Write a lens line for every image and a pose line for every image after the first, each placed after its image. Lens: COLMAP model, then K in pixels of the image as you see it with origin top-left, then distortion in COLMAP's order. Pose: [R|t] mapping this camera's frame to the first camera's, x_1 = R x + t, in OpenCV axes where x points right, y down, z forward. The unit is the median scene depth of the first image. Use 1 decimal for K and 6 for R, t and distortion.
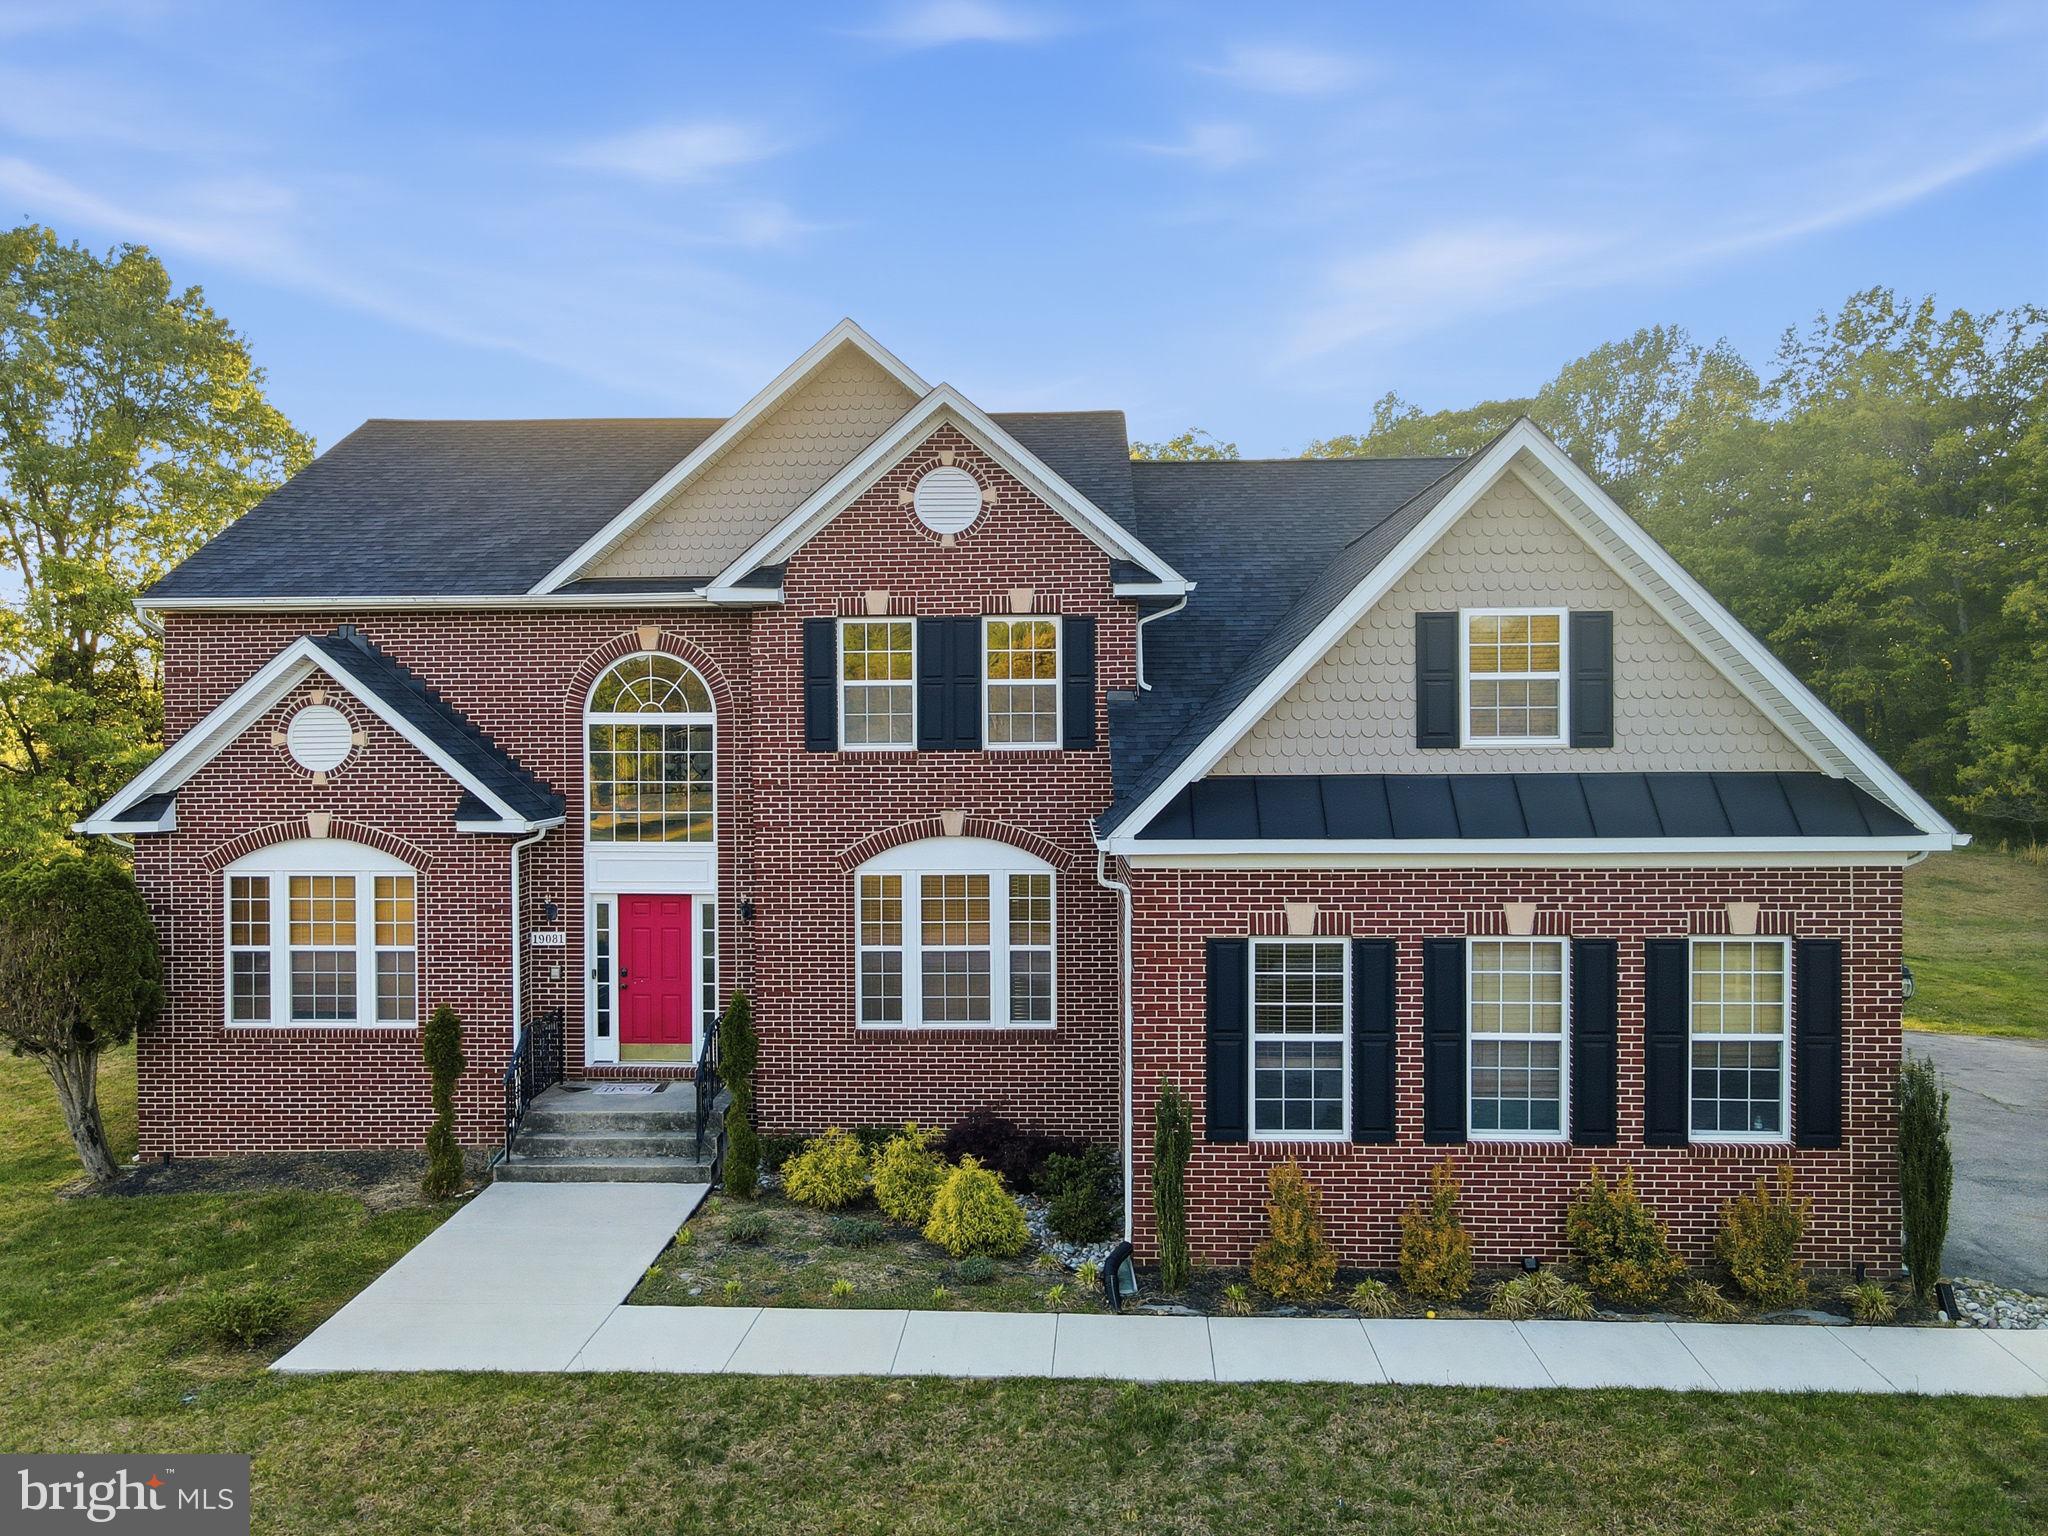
lens RADIAL K [[1467.3, 0, 1027.7], [0, 1467.3, 764.4], [0, 0, 1]] dist [-0.005136, 0.021878]
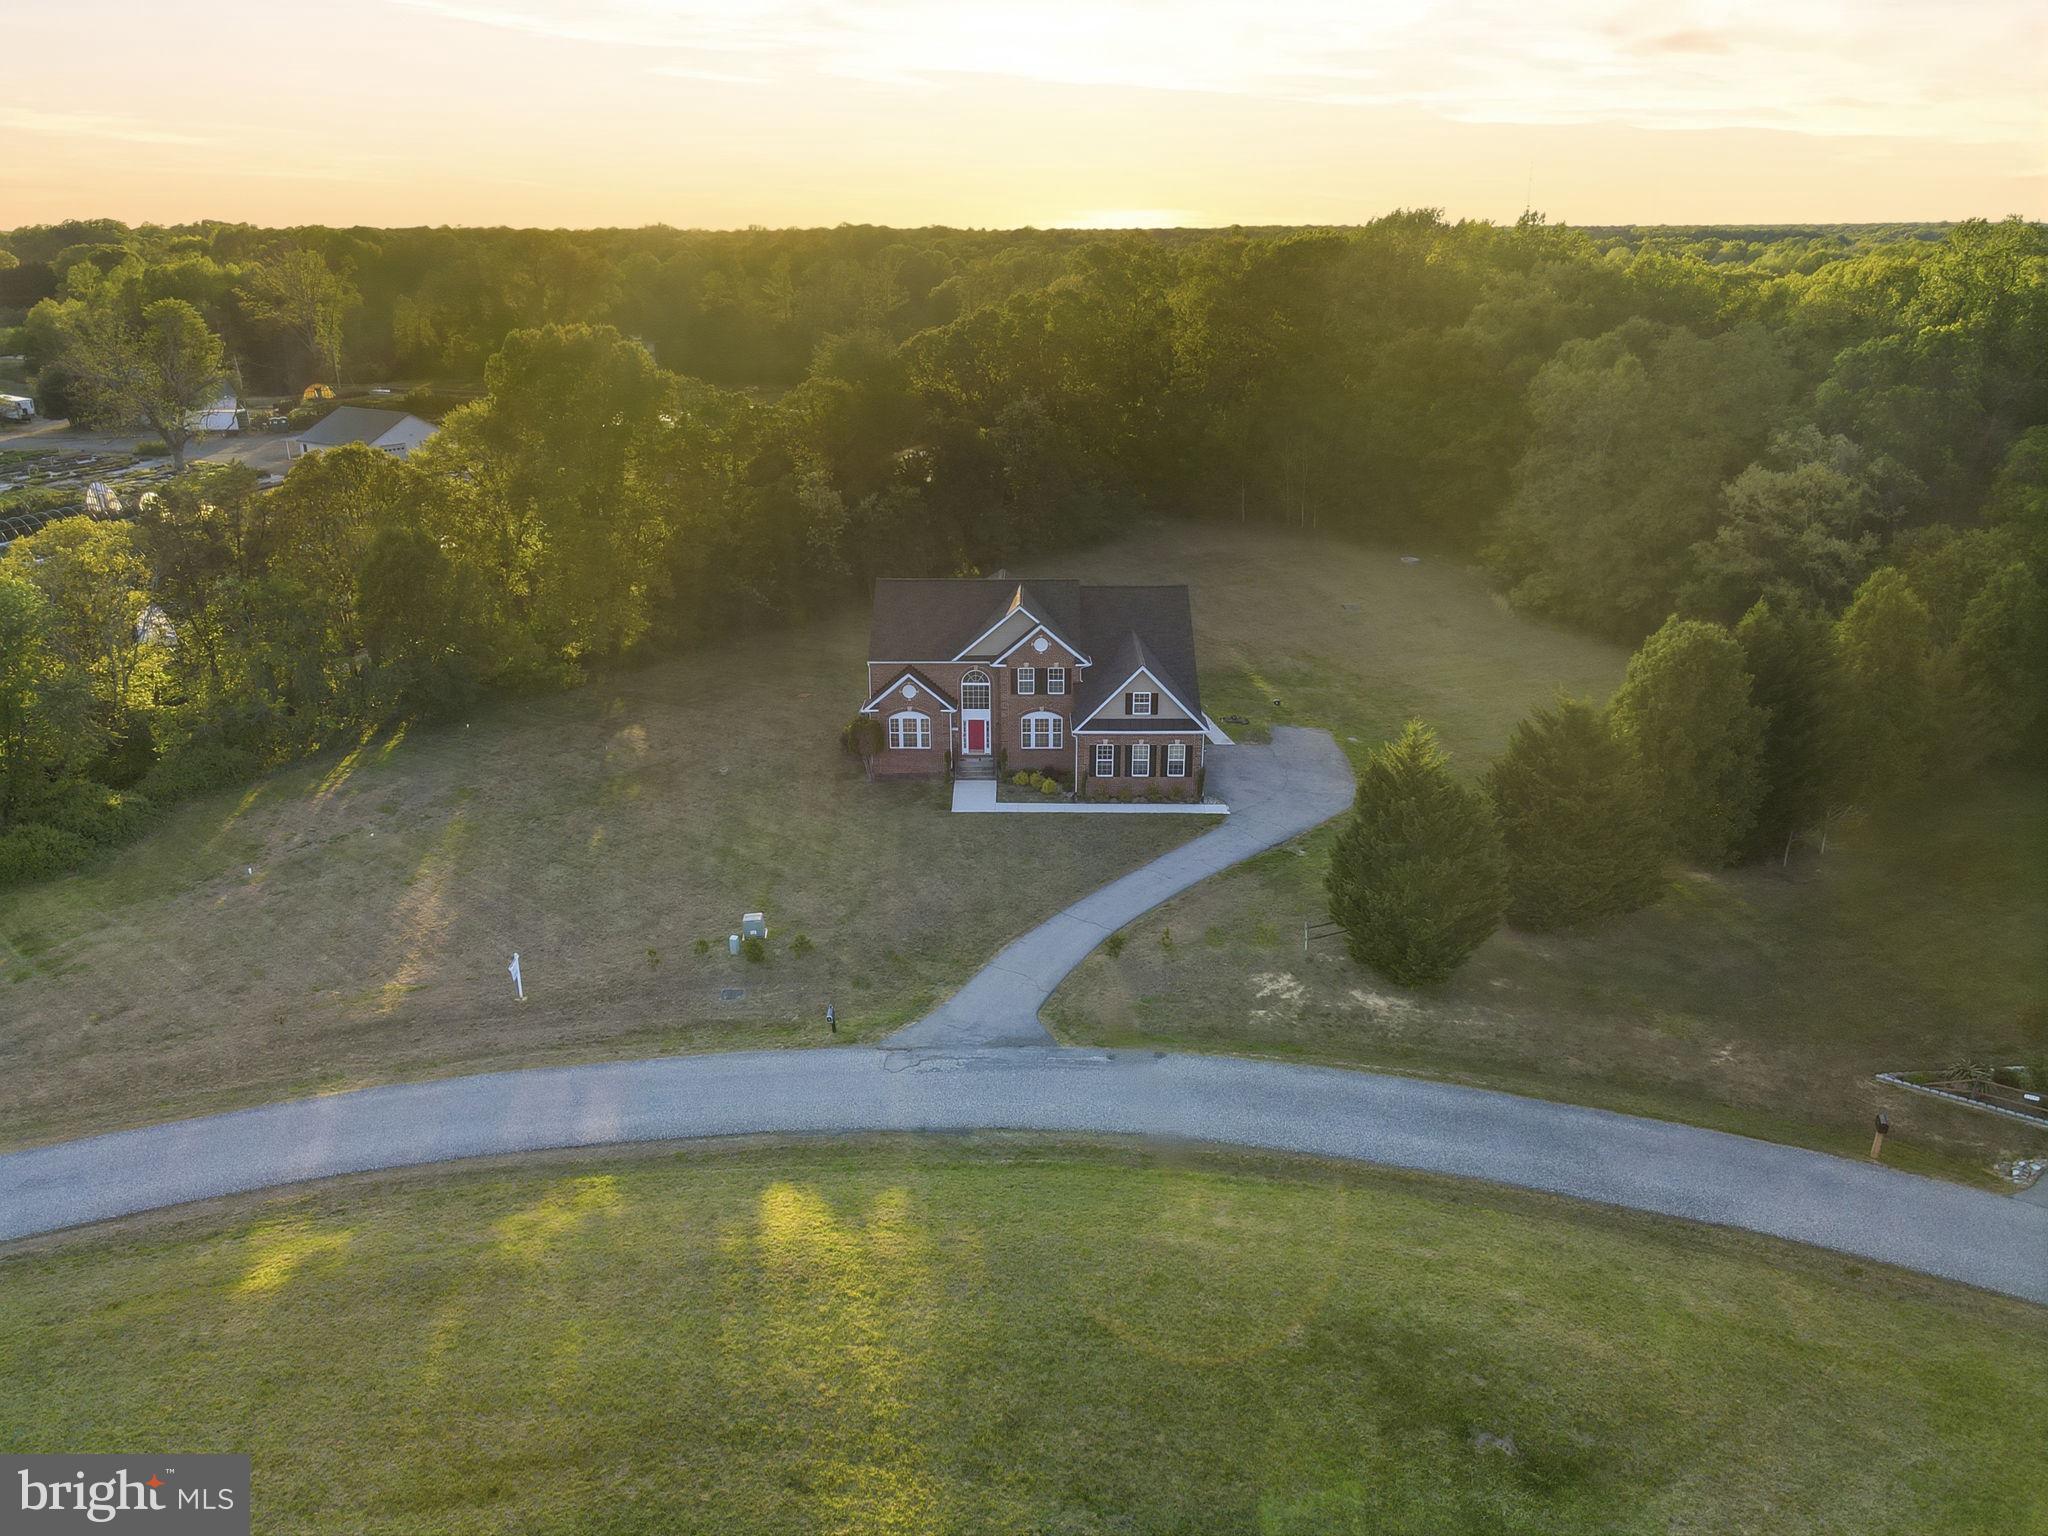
lens RADIAL K [[1467.3, 0, 1011.3], [0, 1467.3, 765.2], [0, 0, 1]] dist [-0.005136, 0.021878]
pose [[0.999883, -0.006812, 0.013685, -0.223625], [0.001943, 0.944593, 0.328238, -1.403883], [-0.015162, -0.328174, 0.944496, -3.716889]]
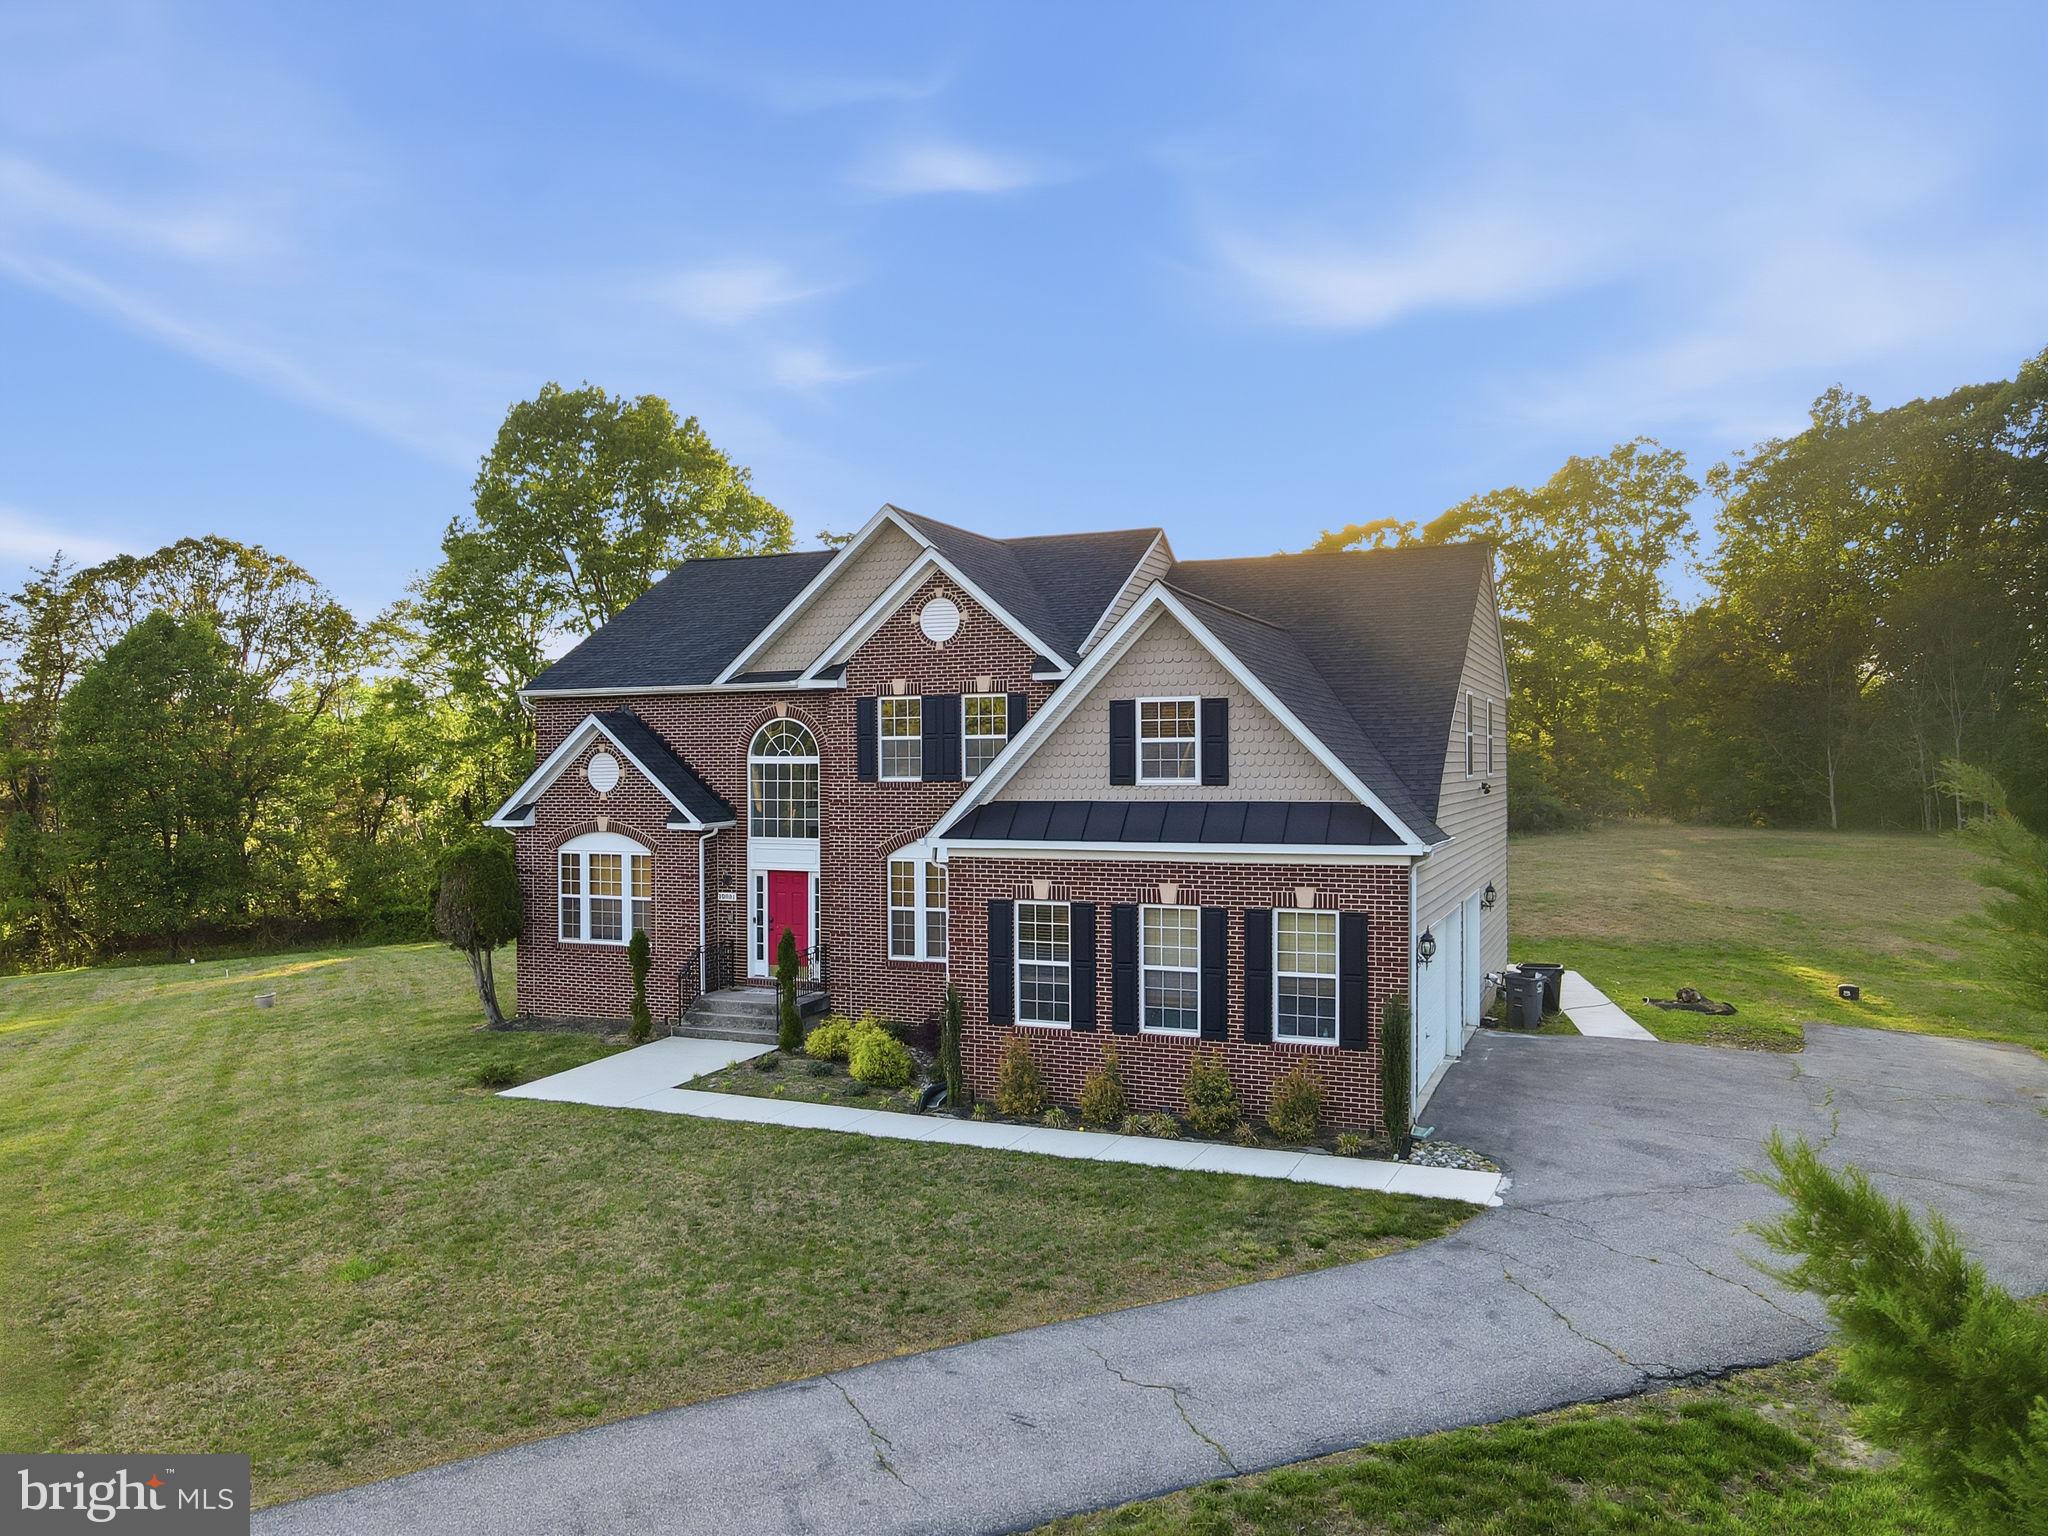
lens RADIAL K [[1467.3, 0, 1031.3], [0, 1467.3, 764.6], [0, 0, 1]] dist [-0.005136, 0.021878]
pose [[0.936260, -0.000147, -0.351307, 0.587642], [-0.001438, 0.999990, -0.004249, -0.021012], [0.351304, 0.004483, 0.936251, -0.417621]]
